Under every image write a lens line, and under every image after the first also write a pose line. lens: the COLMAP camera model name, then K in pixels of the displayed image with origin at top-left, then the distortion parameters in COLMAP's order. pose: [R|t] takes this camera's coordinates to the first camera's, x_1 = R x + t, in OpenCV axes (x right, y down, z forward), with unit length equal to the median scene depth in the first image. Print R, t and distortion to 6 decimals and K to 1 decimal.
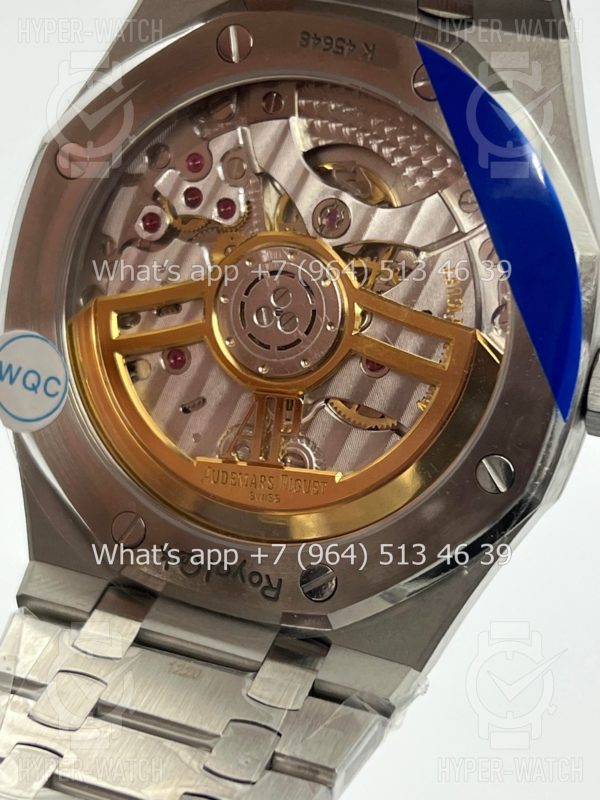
lens RADIAL K [[1828.9, 0, 303.6], [0, 1828.9, 411.7], [0, 0, 1]] dist [0.065012, 0.206188]
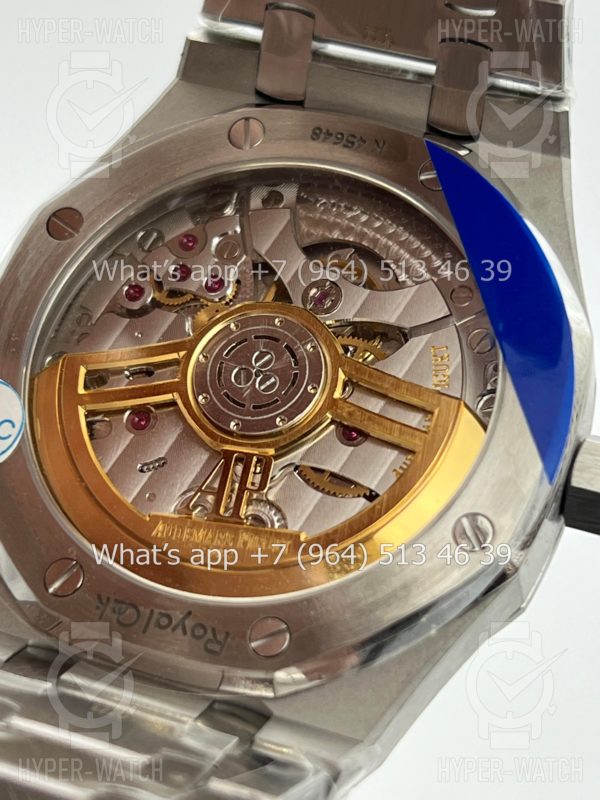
lens RADIAL K [[1828.9, 0, 303.6], [0, 1828.9, 411.7], [0, 0, 1]] dist [0.065012, 0.206188]
pose [[0.986643, 0.147918, 0.068239, -0.053645], [-0.109048, 0.910932, -0.397884, 0.349889], [-0.121015, 0.385128, 0.914894, 0.119463]]
